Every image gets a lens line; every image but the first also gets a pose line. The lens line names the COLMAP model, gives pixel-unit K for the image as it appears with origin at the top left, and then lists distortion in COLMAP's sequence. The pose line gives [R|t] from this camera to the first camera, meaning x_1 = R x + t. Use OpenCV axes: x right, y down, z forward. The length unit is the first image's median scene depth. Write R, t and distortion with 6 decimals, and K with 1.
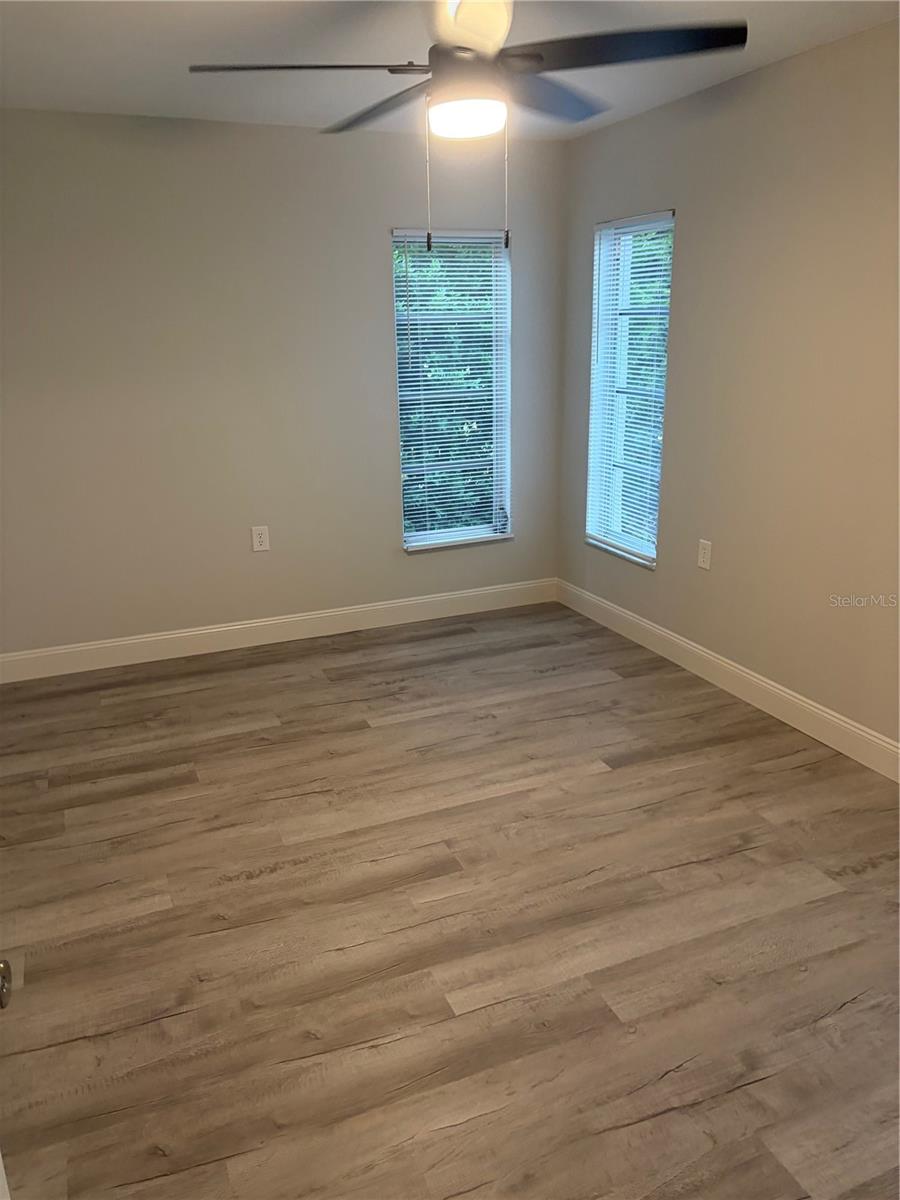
lens RADIAL K [[914.6, 0, 449.4], [0, 914.6, 599.6], [0, 0, 1]] dist [0.044066, -0.049144]
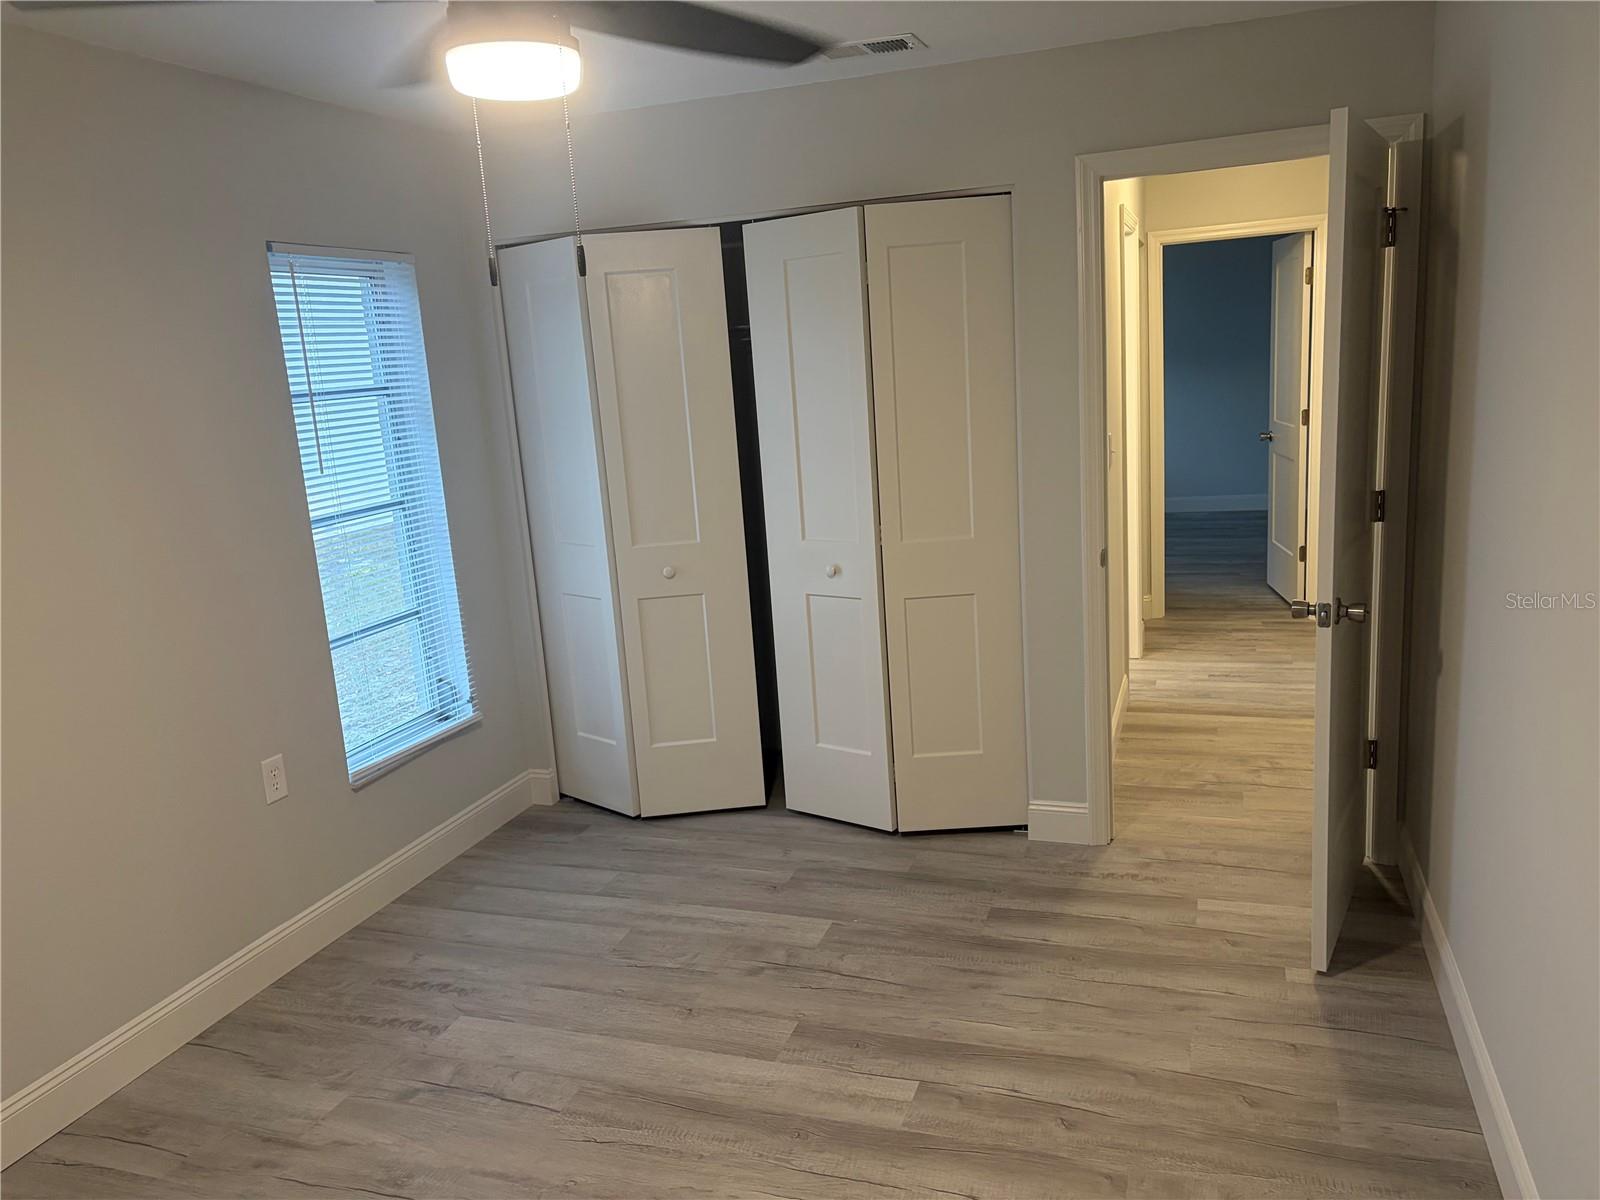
lens RADIAL K [[1219.5, 0, 800.7], [0, 1219.5, 603.5], [0, 0, 1]] dist [0.044066, -0.049144]
pose [[-0.748045, -0.057910, 0.661116, -0.662746], [0.270510, 0.883065, 0.383431, -0.464909], [-0.606013, 0.465663, -0.644908, 1.562887]]
